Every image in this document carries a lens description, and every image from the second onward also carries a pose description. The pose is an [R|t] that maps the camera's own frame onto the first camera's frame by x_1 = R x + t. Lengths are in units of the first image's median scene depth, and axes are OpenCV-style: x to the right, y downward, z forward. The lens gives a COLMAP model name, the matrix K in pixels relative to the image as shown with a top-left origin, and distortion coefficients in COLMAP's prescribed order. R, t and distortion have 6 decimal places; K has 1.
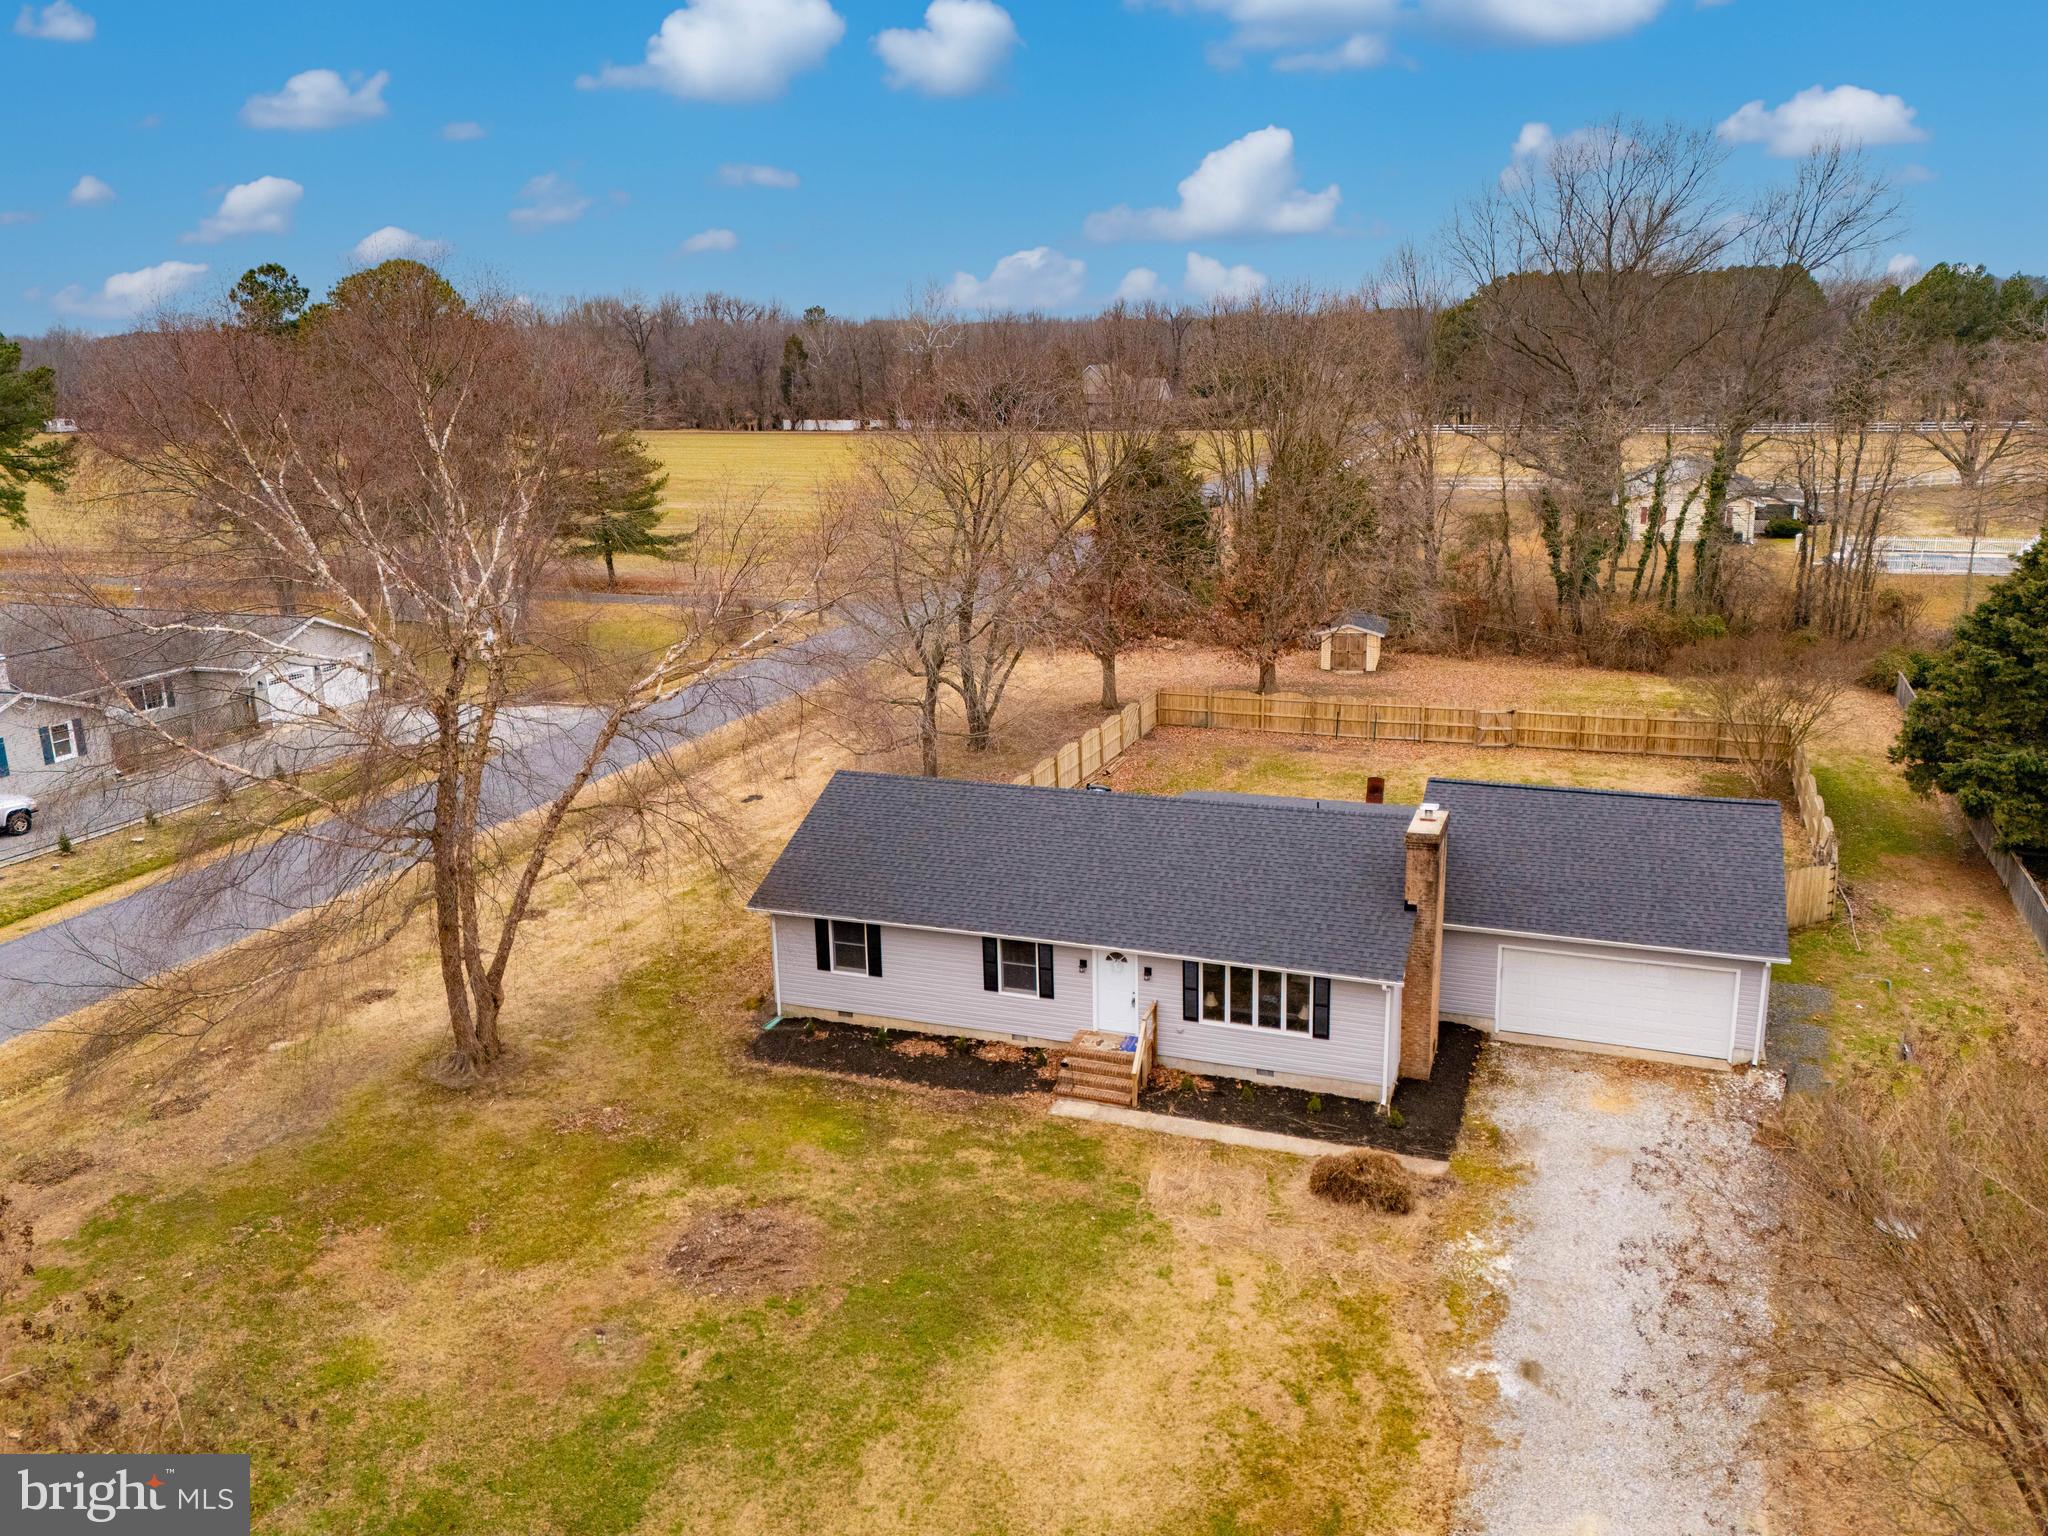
lens RADIAL K [[1603.3, 0, 1008.3], [0, 1603.3, 768.0], [0, 0, 1]] dist [0.064239, -0.085701]
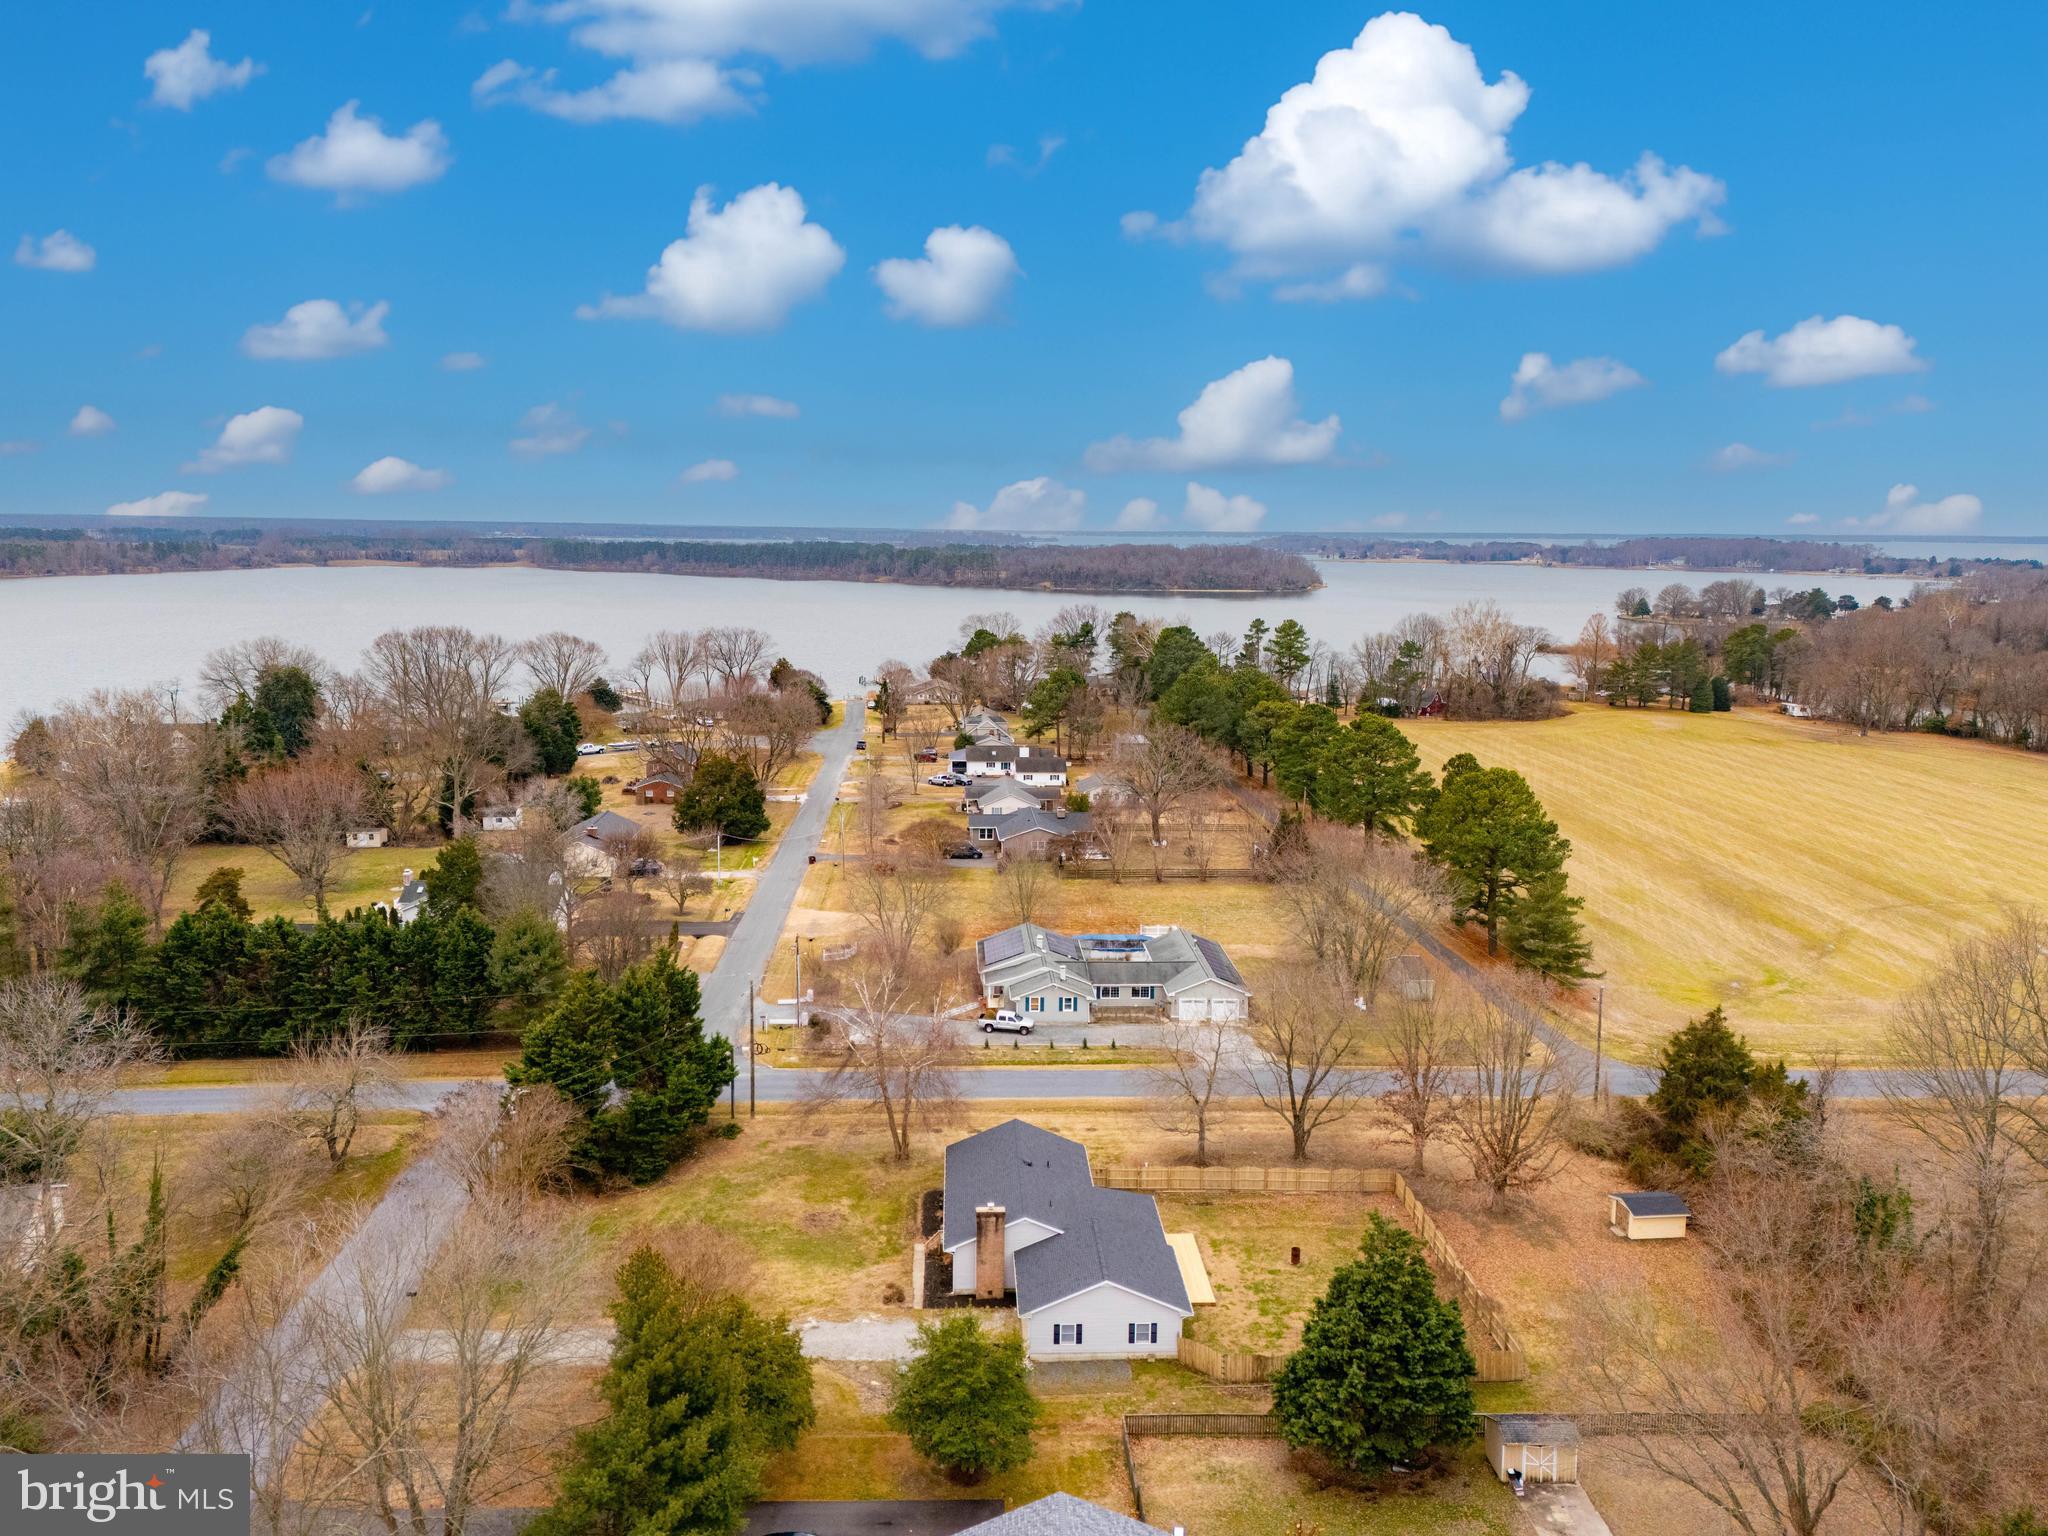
lens RADIAL K [[1491.9, 0, 1024.0], [0, 1491.9, 768.0], [0, 0, 1]] dist [0.075971, -0.057019]
pose [[0.396857, 0.178940, -0.900269, 2.709280], [-0.263942, 0.961635, 0.074787, -0.997402], [0.879113, 0.207939, 0.428862, -0.266065]]
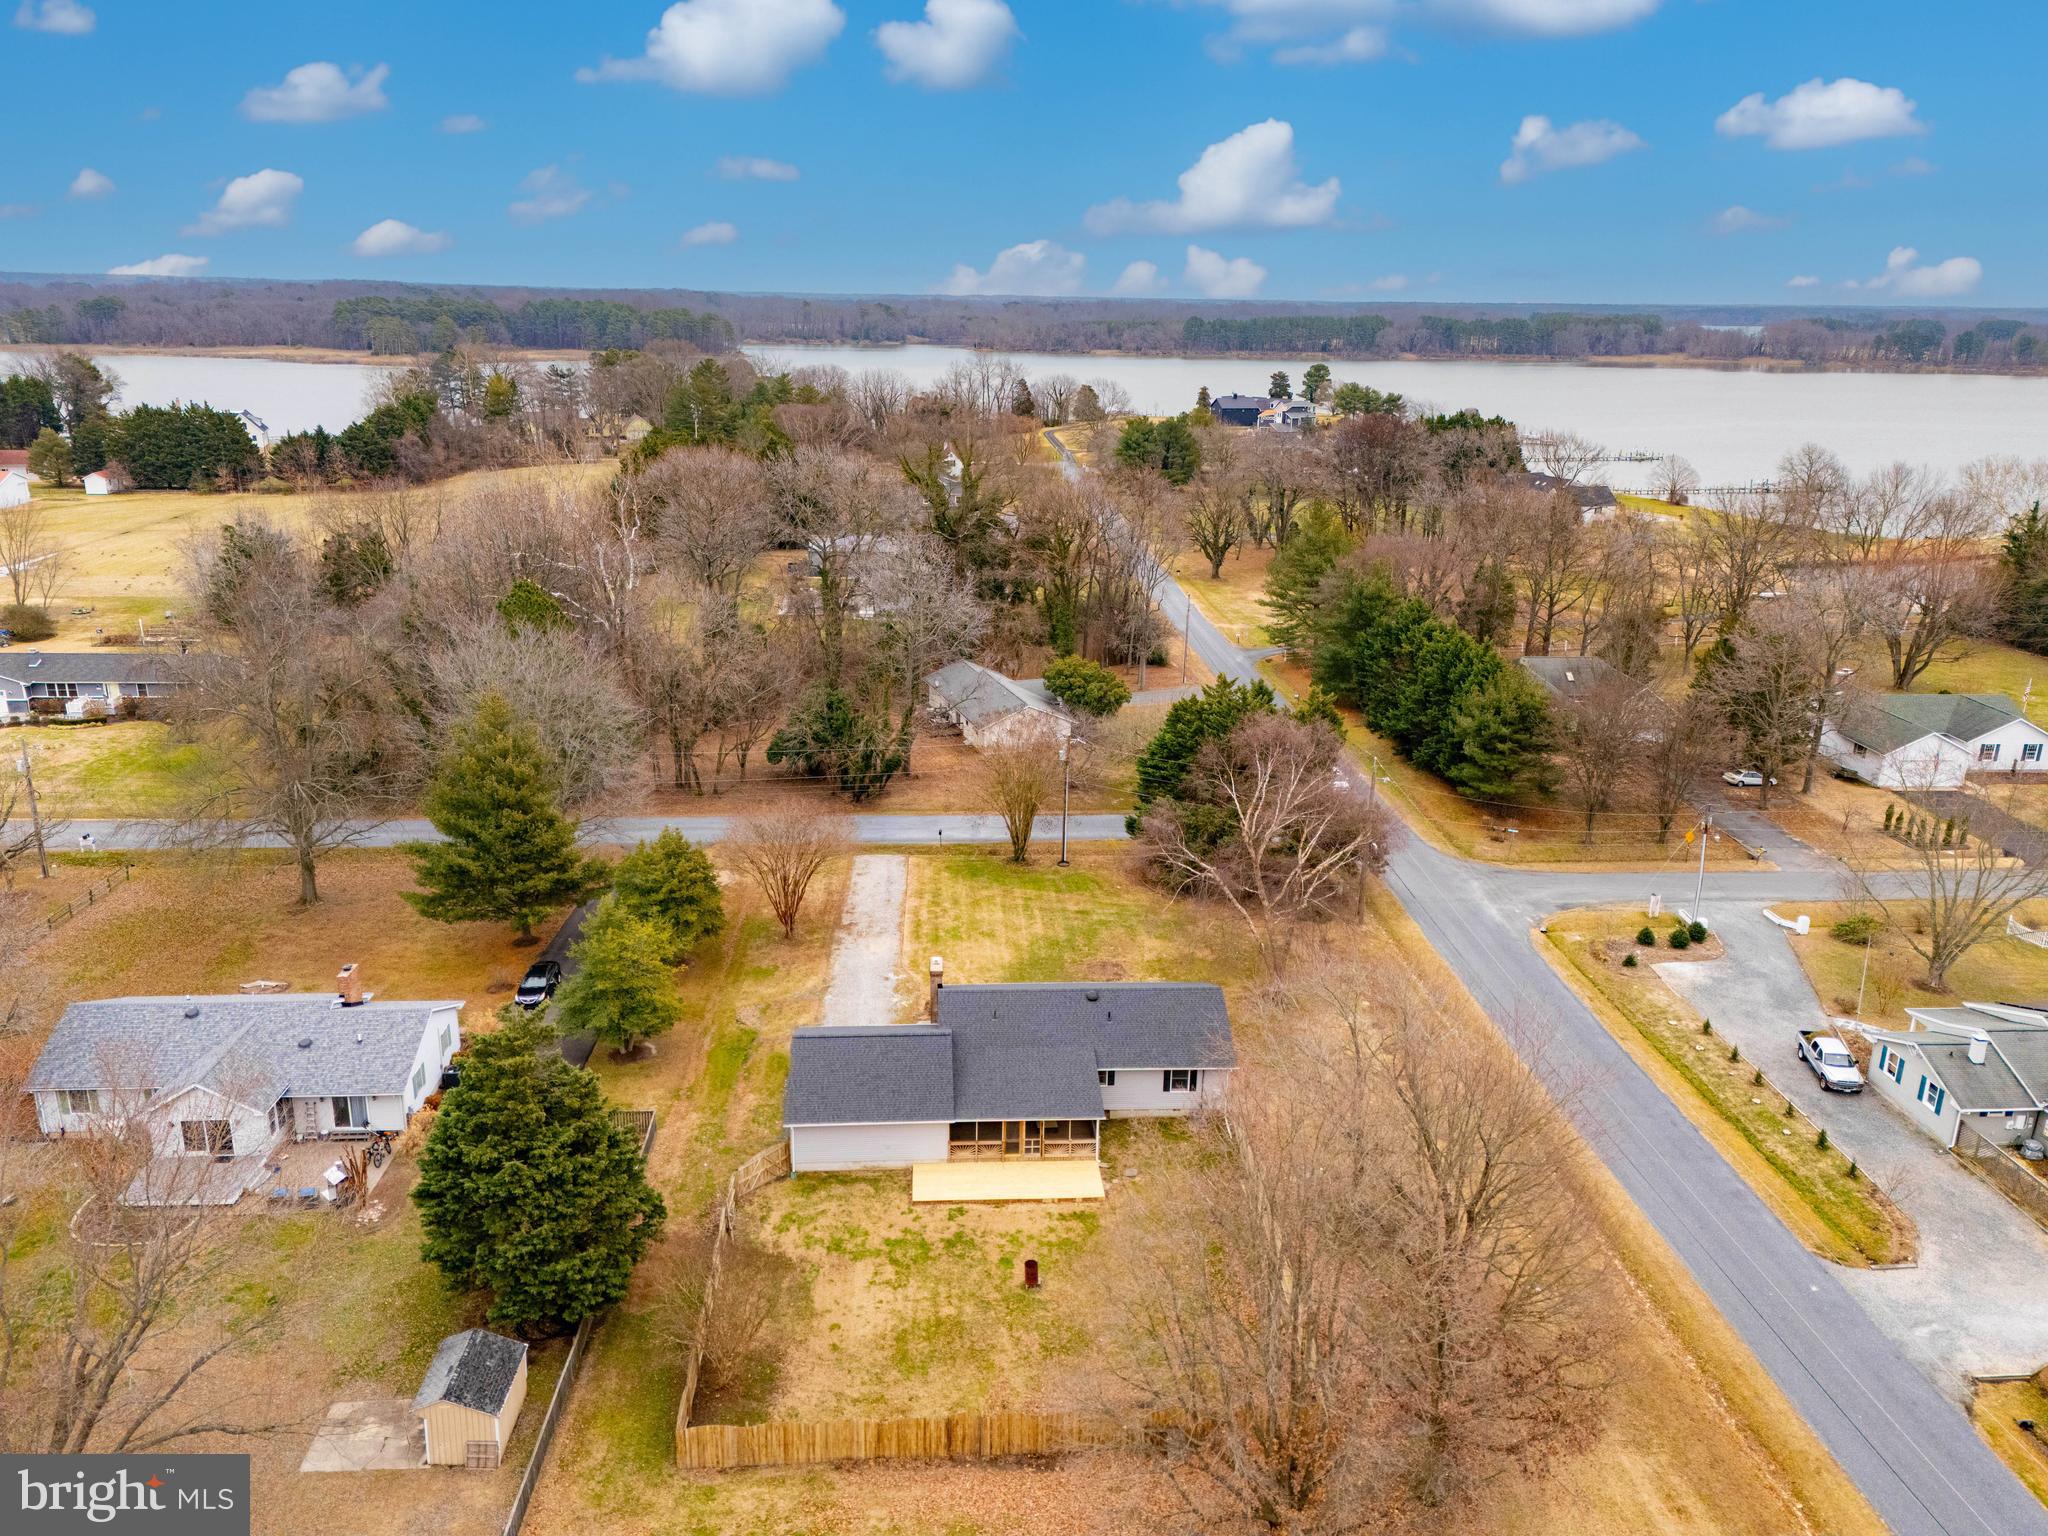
lens RADIAL K [[1475.8, 0, 1028.8], [0, 1475.8, 820.7], [0, 0, 1]] dist [0.081213, -0.056892]
pose [[-0.908860, 0.149678, -0.389319, 1.066832], [-0.103281, 0.823566, 0.557738, -1.565297], [0.404111, 0.547115, -0.733048, 2.816374]]
